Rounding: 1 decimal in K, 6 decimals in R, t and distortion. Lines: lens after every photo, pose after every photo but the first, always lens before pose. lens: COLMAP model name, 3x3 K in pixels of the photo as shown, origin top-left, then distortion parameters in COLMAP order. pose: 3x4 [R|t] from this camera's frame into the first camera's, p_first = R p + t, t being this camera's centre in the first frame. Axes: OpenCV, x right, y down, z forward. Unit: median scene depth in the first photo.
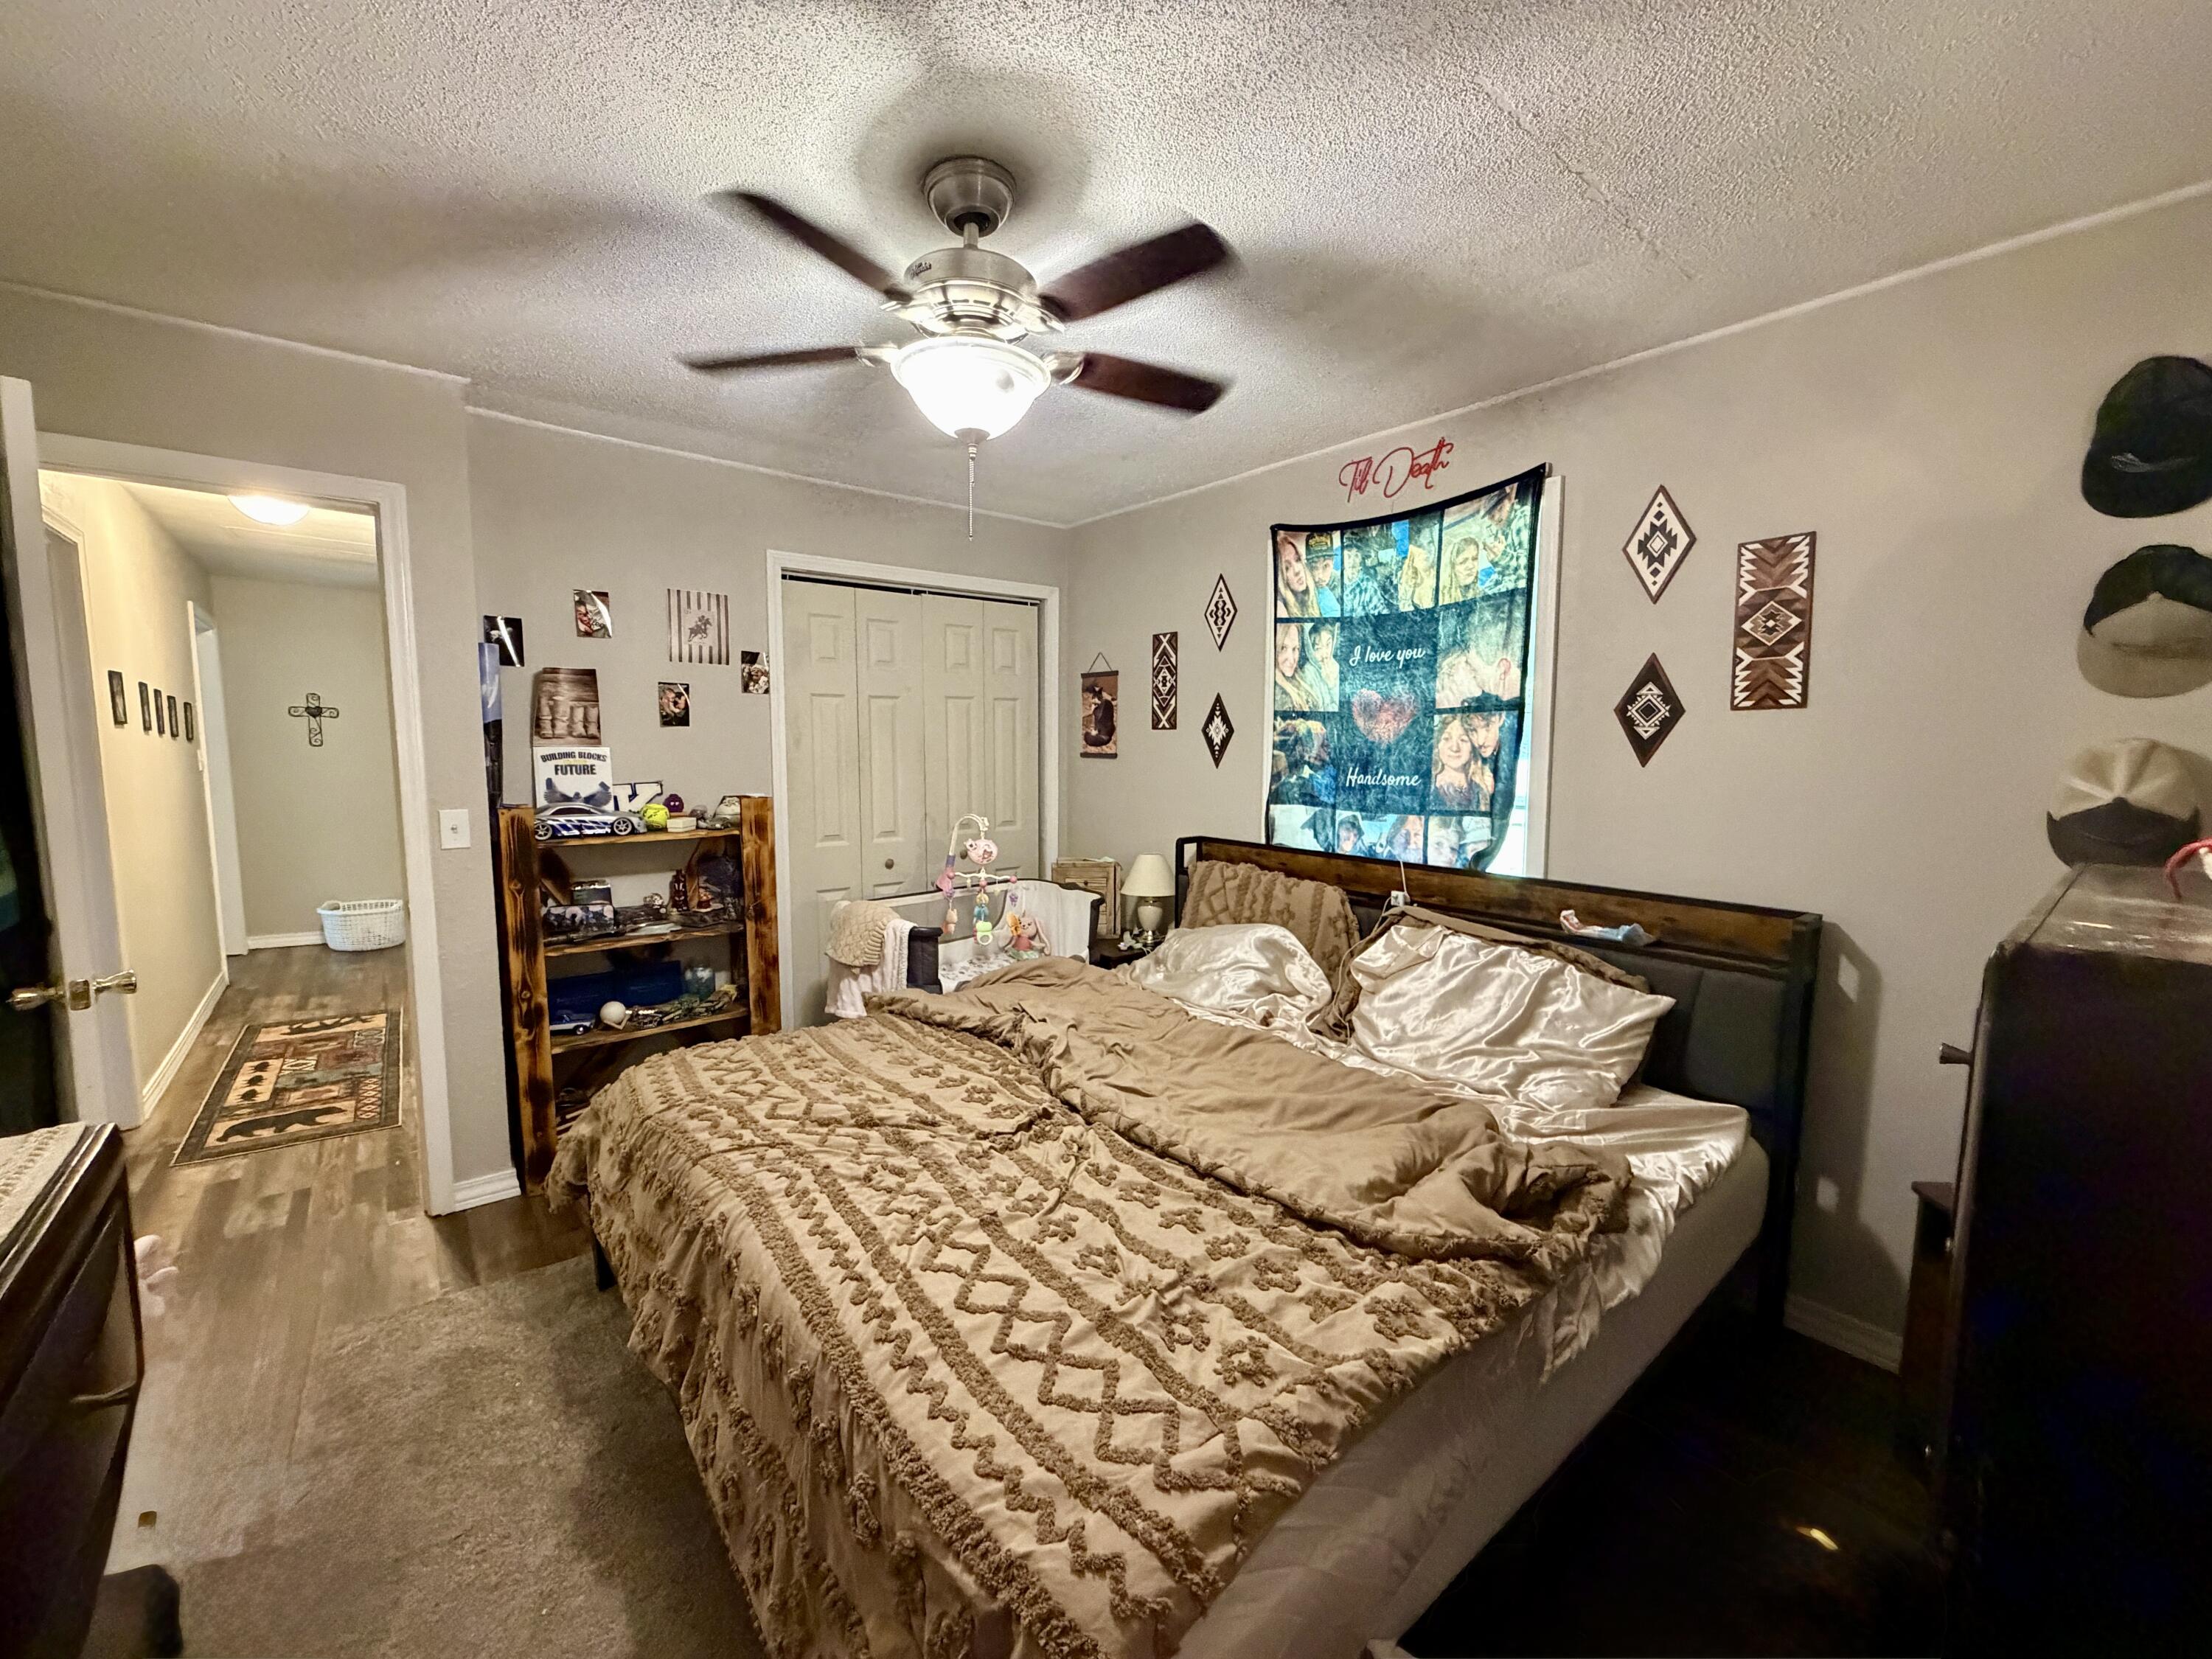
lens RADIAL K [[883.2, 0, 1112.1], [0, 883.2, 832.8], [0, 0, 1]] dist [-0.002171, 0.001145]
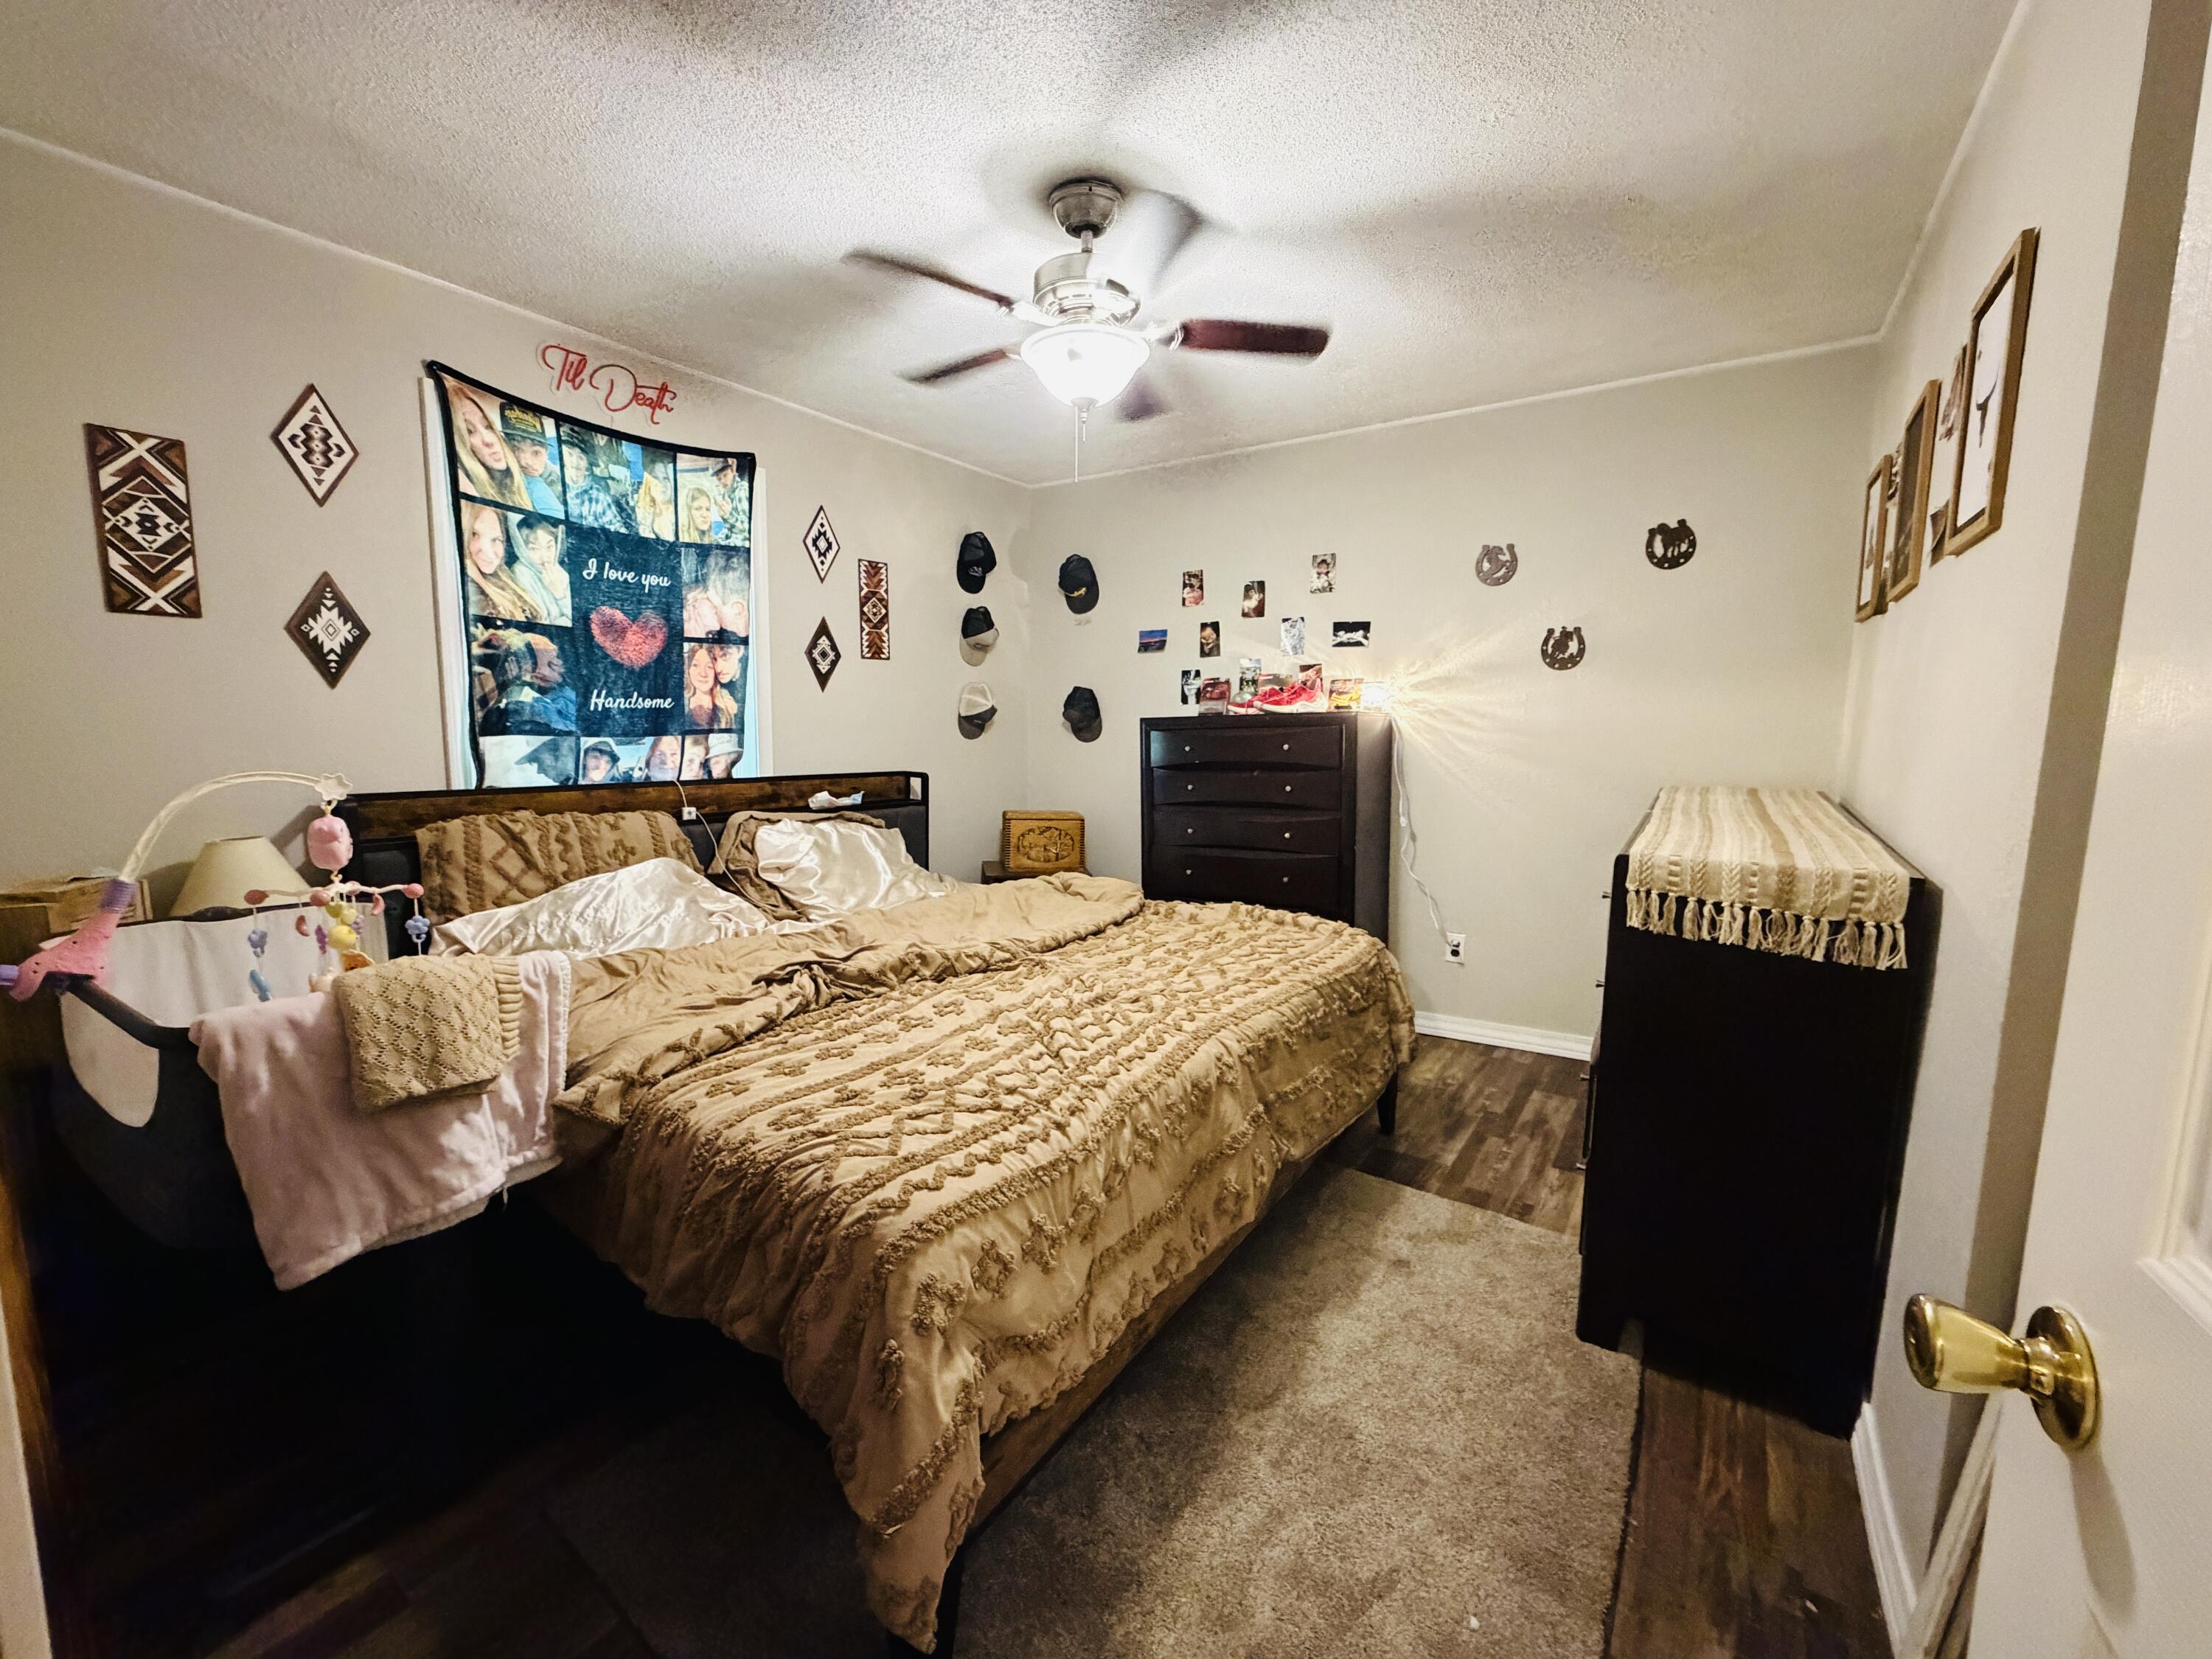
lens RADIAL K [[883.2, 0, 1115.5], [0, 883.2, 825.8], [0, 0, 1]] dist [-0.002171, 0.001145]
pose [[-0.273371, -0.129572, 0.953142, -0.813996], [0.077425, 0.984707, 0.156069, -0.037259], [-0.958788, 0.116462, -0.259159, 0.760570]]
